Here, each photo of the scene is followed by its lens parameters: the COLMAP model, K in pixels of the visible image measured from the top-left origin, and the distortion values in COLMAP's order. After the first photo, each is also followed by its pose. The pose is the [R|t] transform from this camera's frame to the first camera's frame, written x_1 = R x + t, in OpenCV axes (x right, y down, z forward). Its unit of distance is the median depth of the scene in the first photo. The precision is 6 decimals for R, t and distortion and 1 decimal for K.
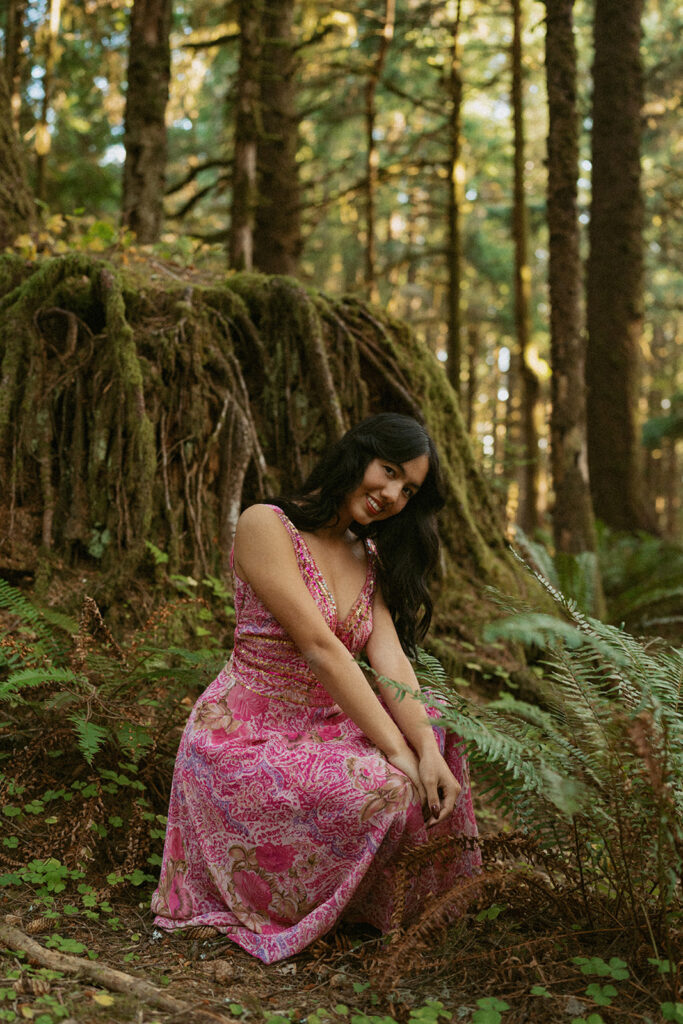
lens RADIAL K [[1029.9, 0, 341.5], [0, 1029.9, 512.0], [0, 0, 1]] dist [0.004780, 0.004637]
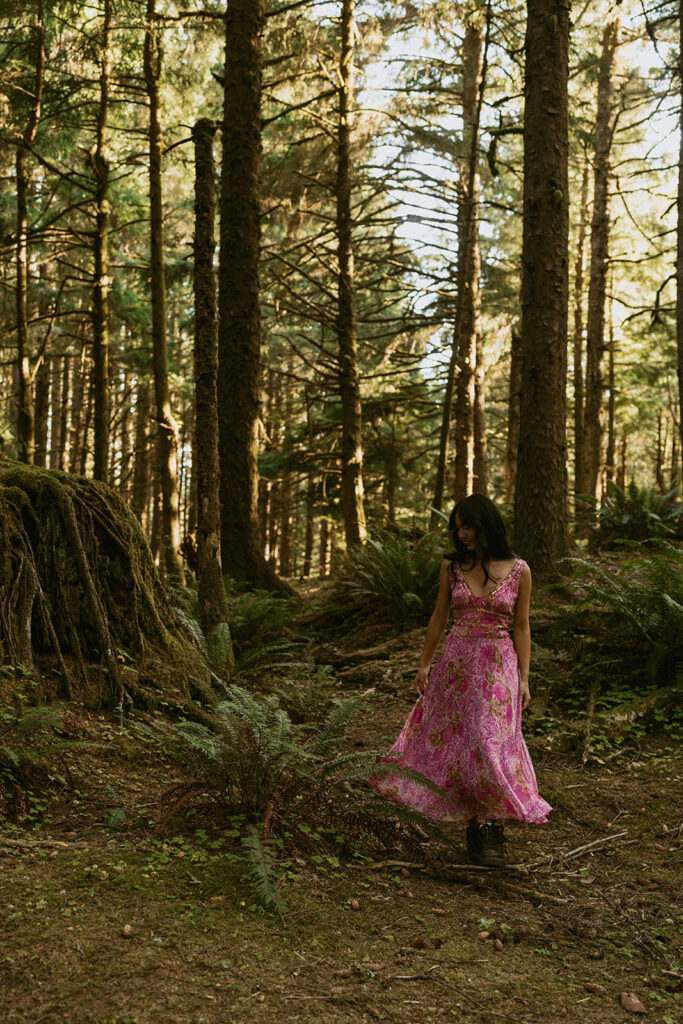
lens RADIAL K [[917.3, 0, 341.5], [0, 917.3, 512.0], [0, 0, 1]] dist [-0.010837, 0.019709]
pose [[0.931947, 0.010820, 0.362432, -0.161158], [-0.000026, 0.999557, -0.029774, -0.132452], [-0.362594, 0.027739, 0.931534, -0.597928]]
